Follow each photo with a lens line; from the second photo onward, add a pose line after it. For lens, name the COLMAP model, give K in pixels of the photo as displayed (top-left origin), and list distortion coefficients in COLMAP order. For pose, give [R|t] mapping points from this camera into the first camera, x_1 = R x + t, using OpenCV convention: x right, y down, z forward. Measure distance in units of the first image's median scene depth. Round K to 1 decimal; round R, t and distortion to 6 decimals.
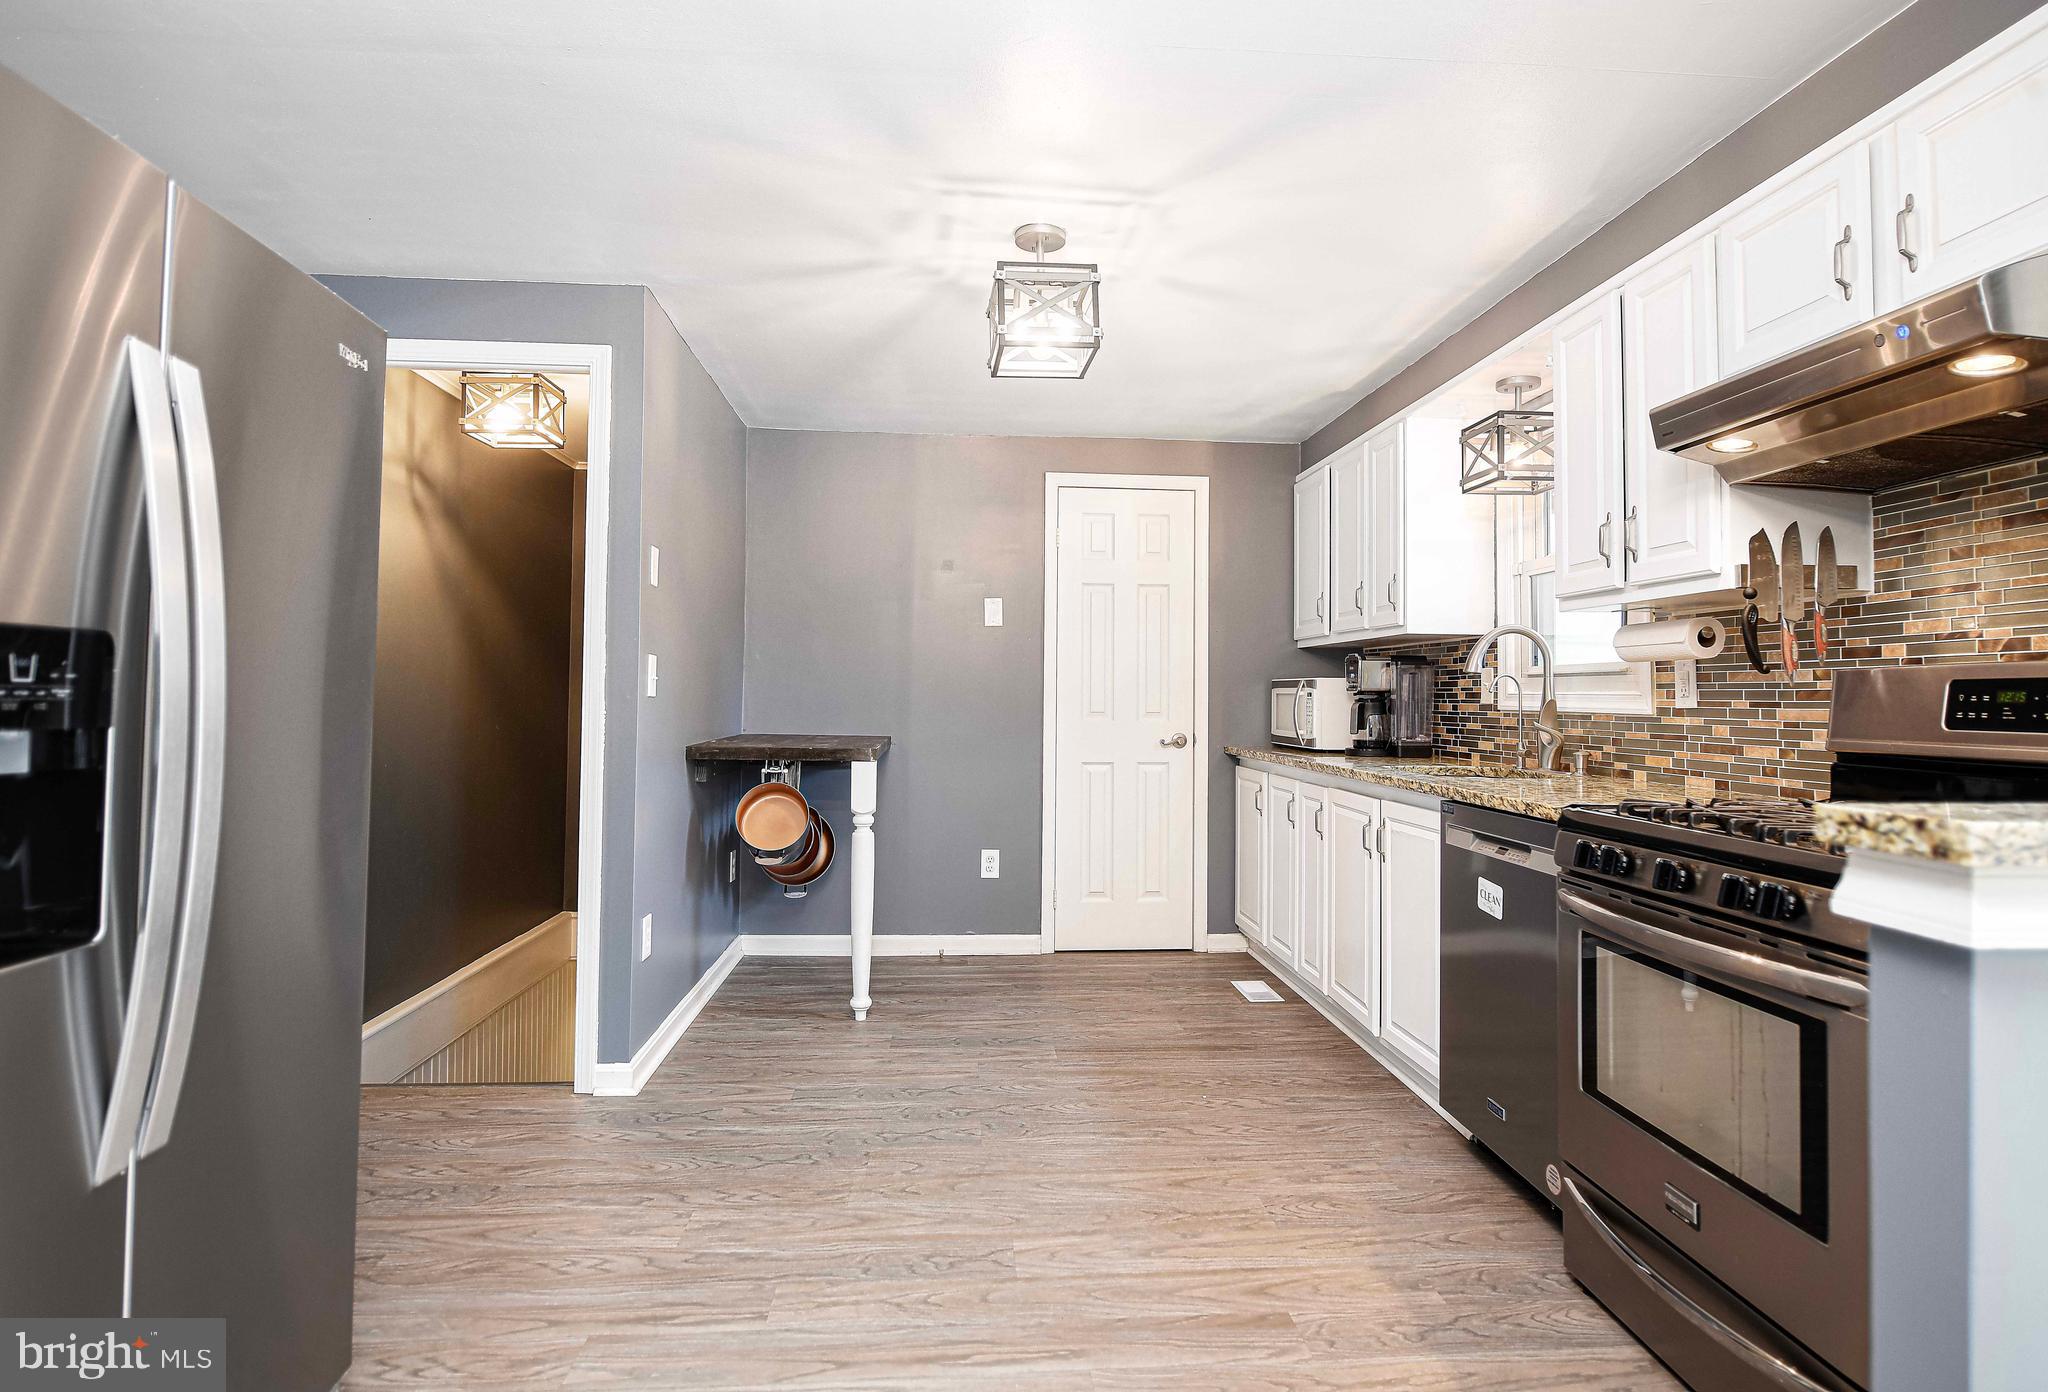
lens RADIAL K [[1084.5, 0, 1032.9], [0, 1084.5, 665.0], [0, 0, 1]] dist [-0.004988, -0.001898]
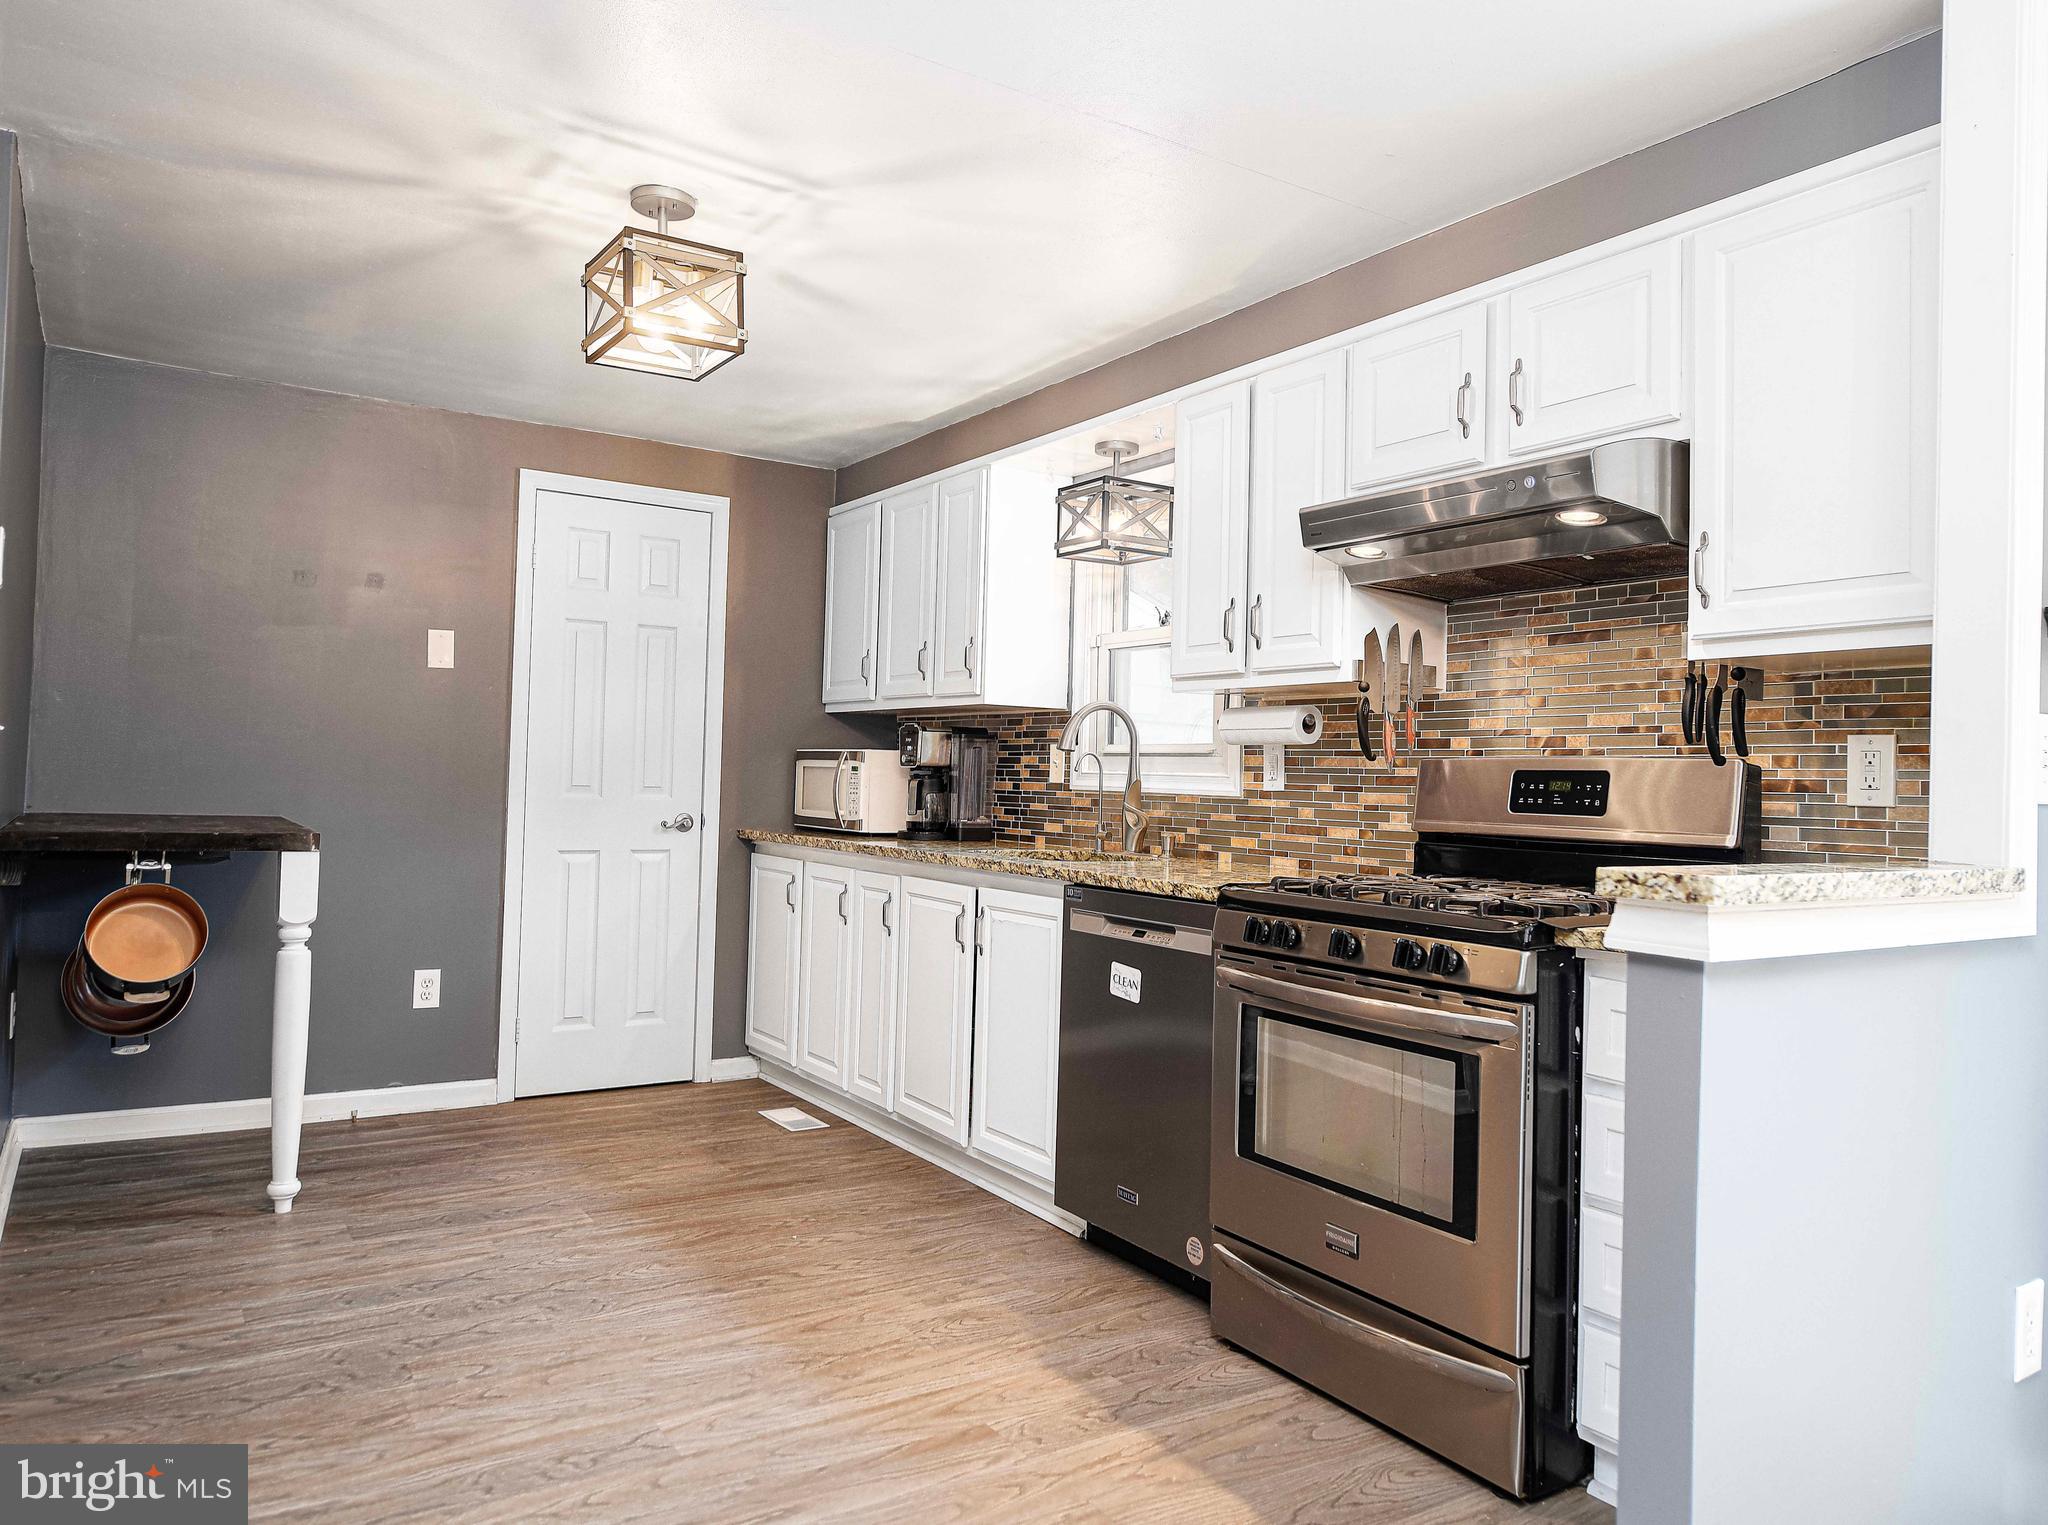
lens RADIAL K [[1400.0, 0, 1042.2], [0, 1400.0, 748.1], [0, 0, 1]] dist [0.003177, -0.001452]
pose [[0.875244, 0.025547, 0.483007, -0.246981], [-0.033216, 0.999421, 0.007329, -0.003487], [-0.482540, -0.022458, 0.875586, -0.065349]]
